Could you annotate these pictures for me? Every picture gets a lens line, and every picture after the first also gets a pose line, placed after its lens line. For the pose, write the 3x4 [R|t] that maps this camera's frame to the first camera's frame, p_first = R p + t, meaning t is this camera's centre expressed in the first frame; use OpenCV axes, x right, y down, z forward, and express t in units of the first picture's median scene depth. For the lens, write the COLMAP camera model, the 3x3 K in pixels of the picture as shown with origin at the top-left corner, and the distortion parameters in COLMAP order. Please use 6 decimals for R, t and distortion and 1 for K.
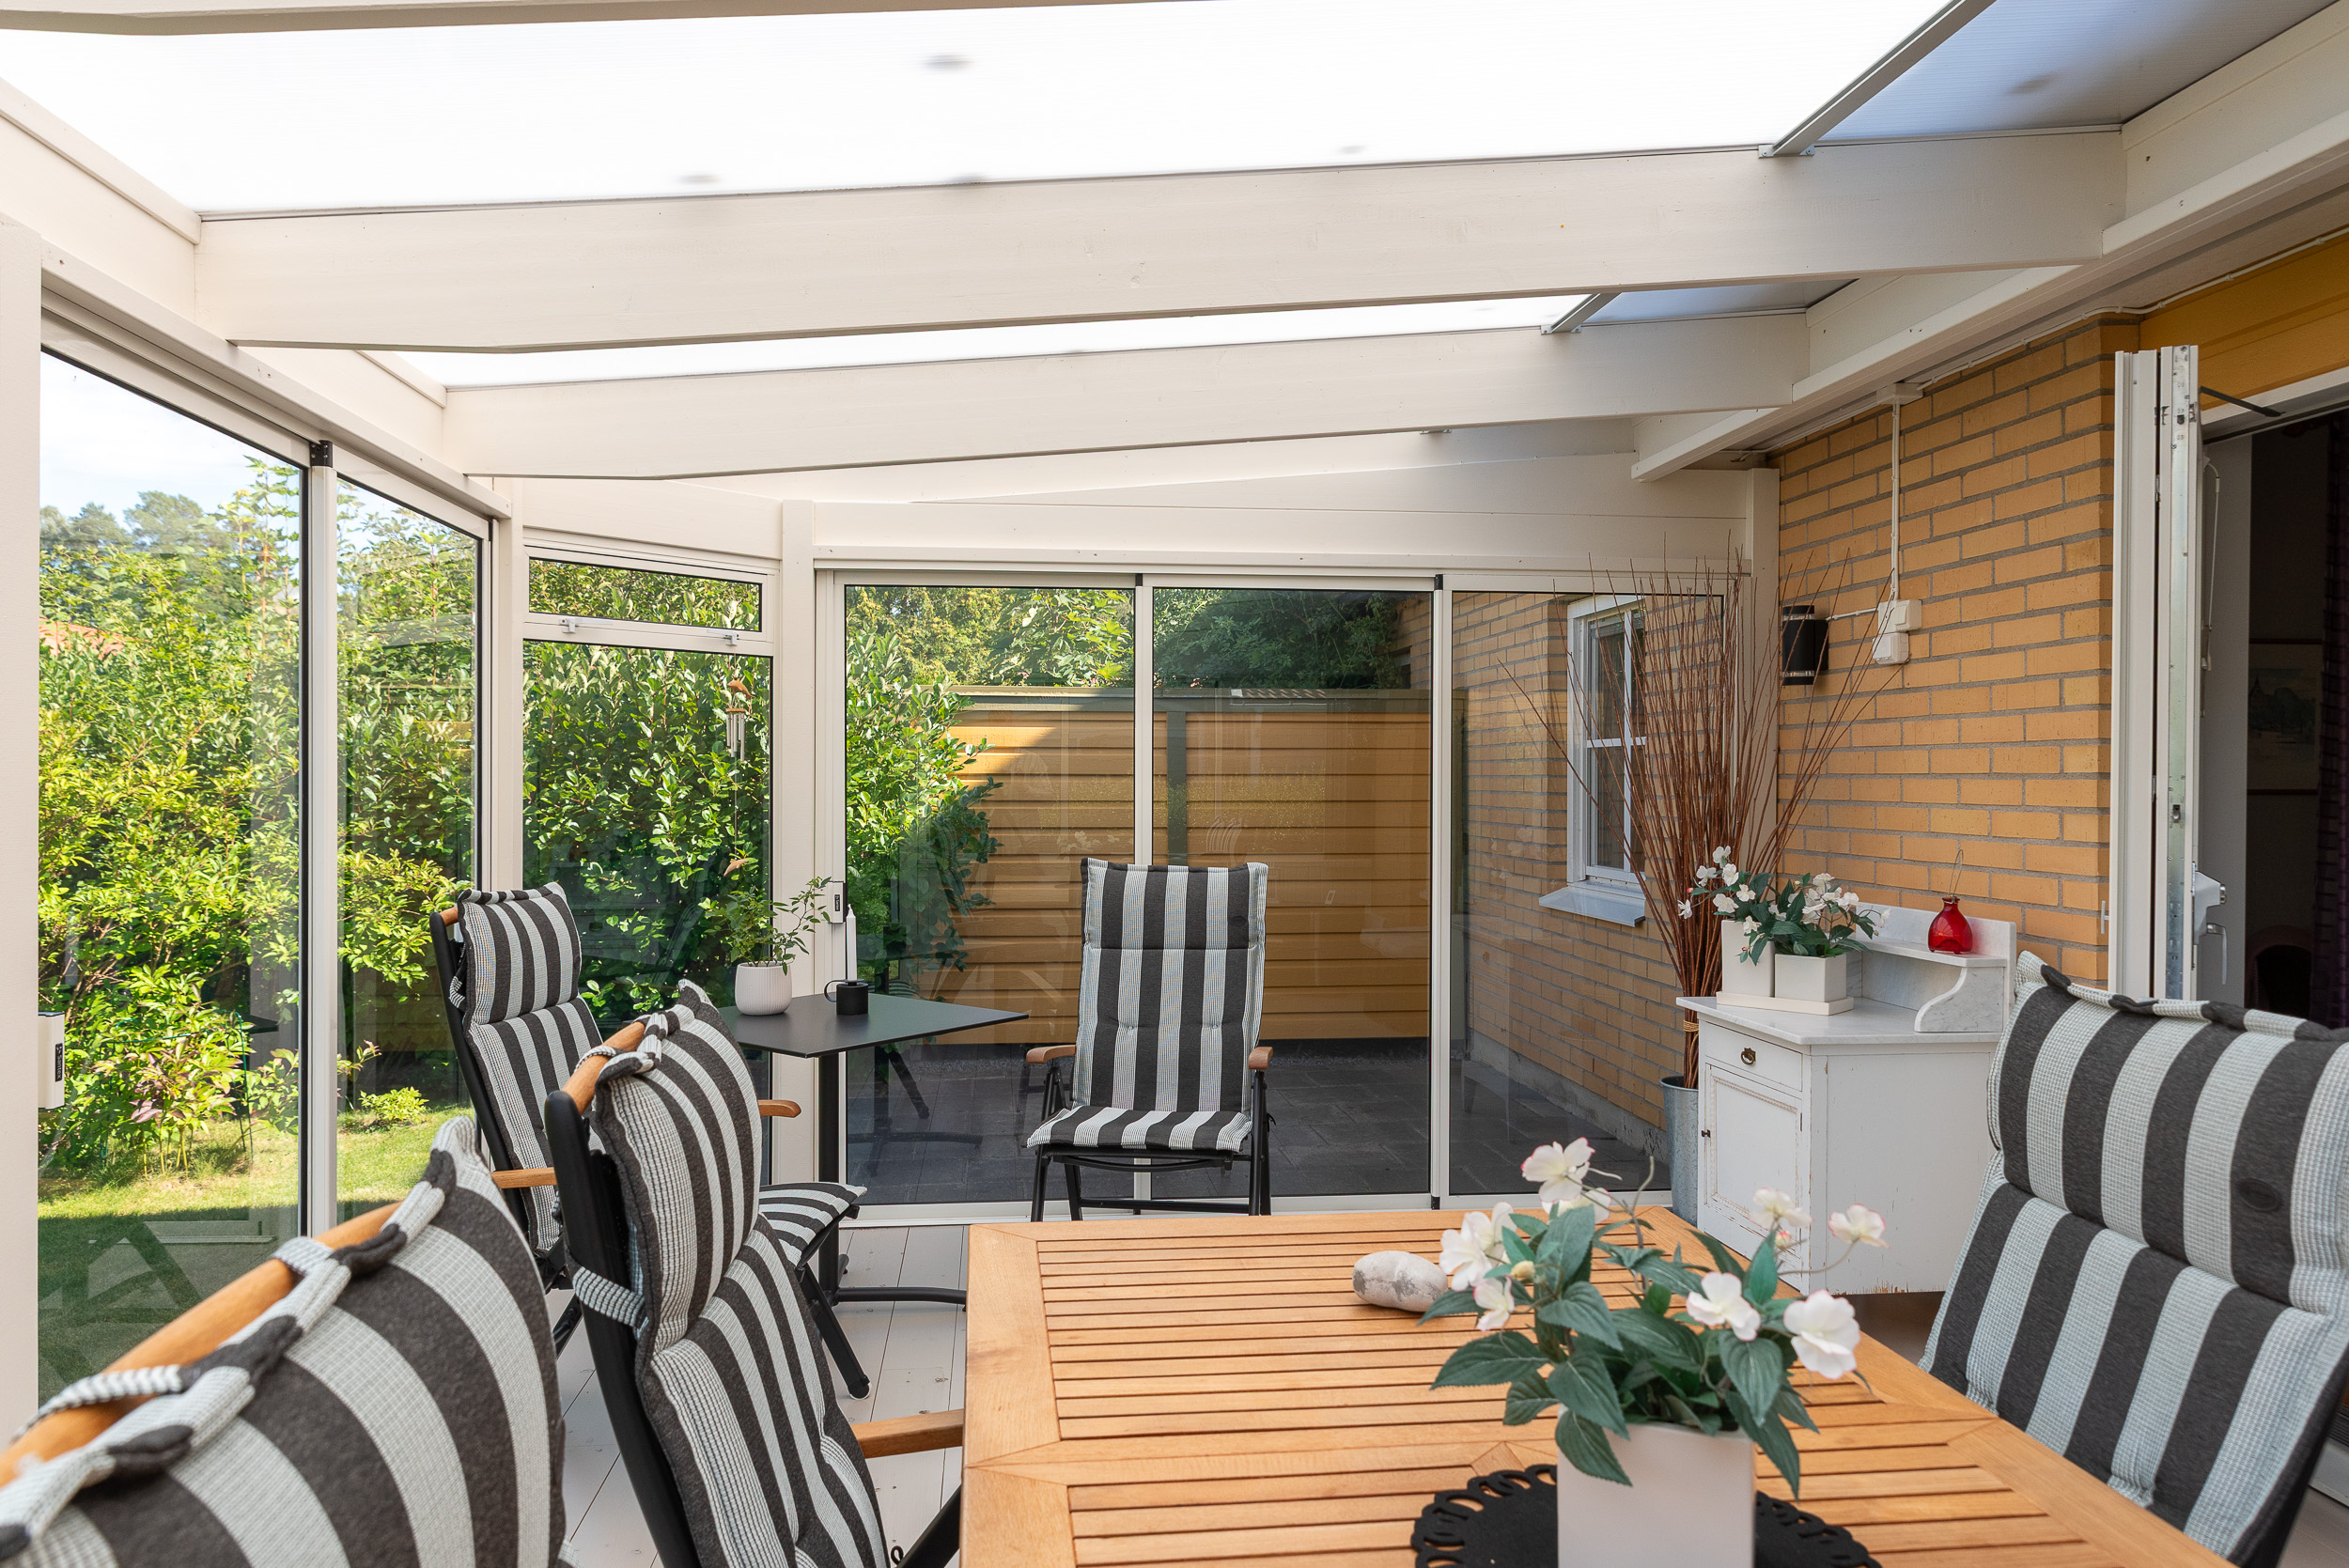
lens RADIAL K [[1564.3, 0, 1180.2], [0, 1564.3, 782.6], [0, 0, 1]] dist [-0.000687, -0.004048]
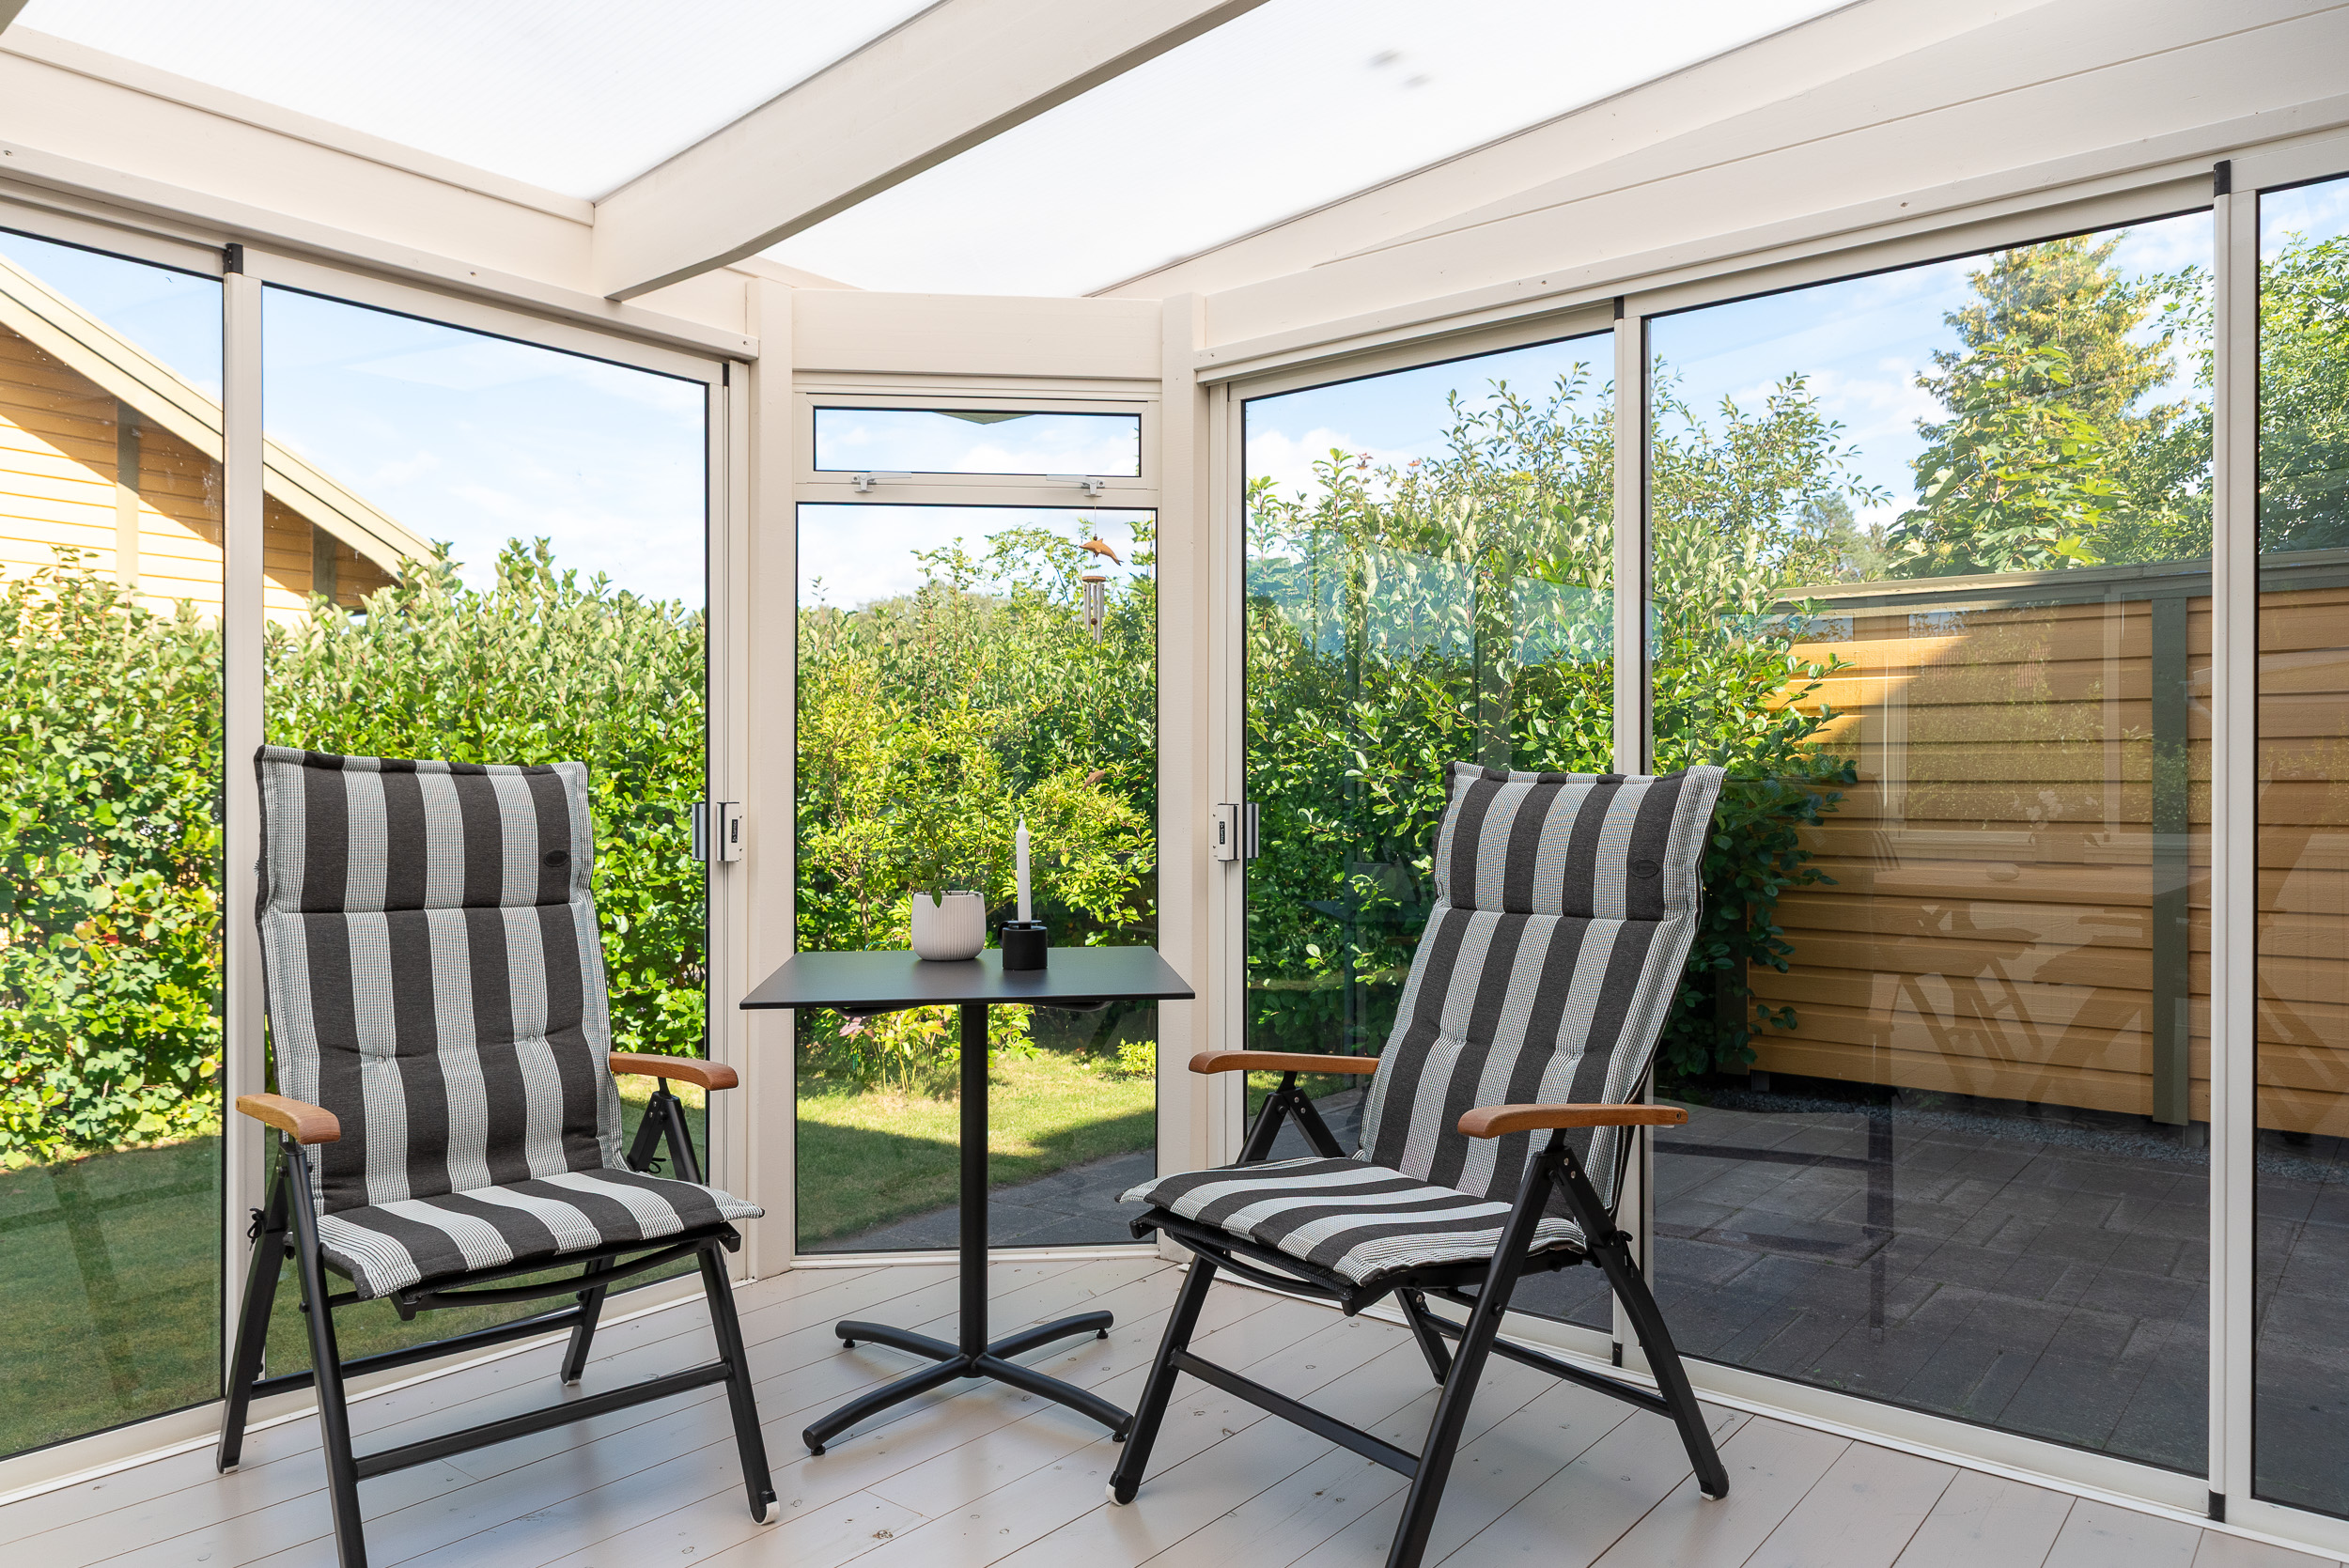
lens RADIAL K [[1564.3, 0, 1172.0], [0, 1564.3, 790.9], [0, 0, 1]] dist [-0.000687, -0.004048]
pose [[0.707529, 0.001623, -0.706682, 0.272978], [-0.000268, 0.999998, 0.002029, 0.053563], [0.706684, -0.001246, 0.707528, 0.448532]]
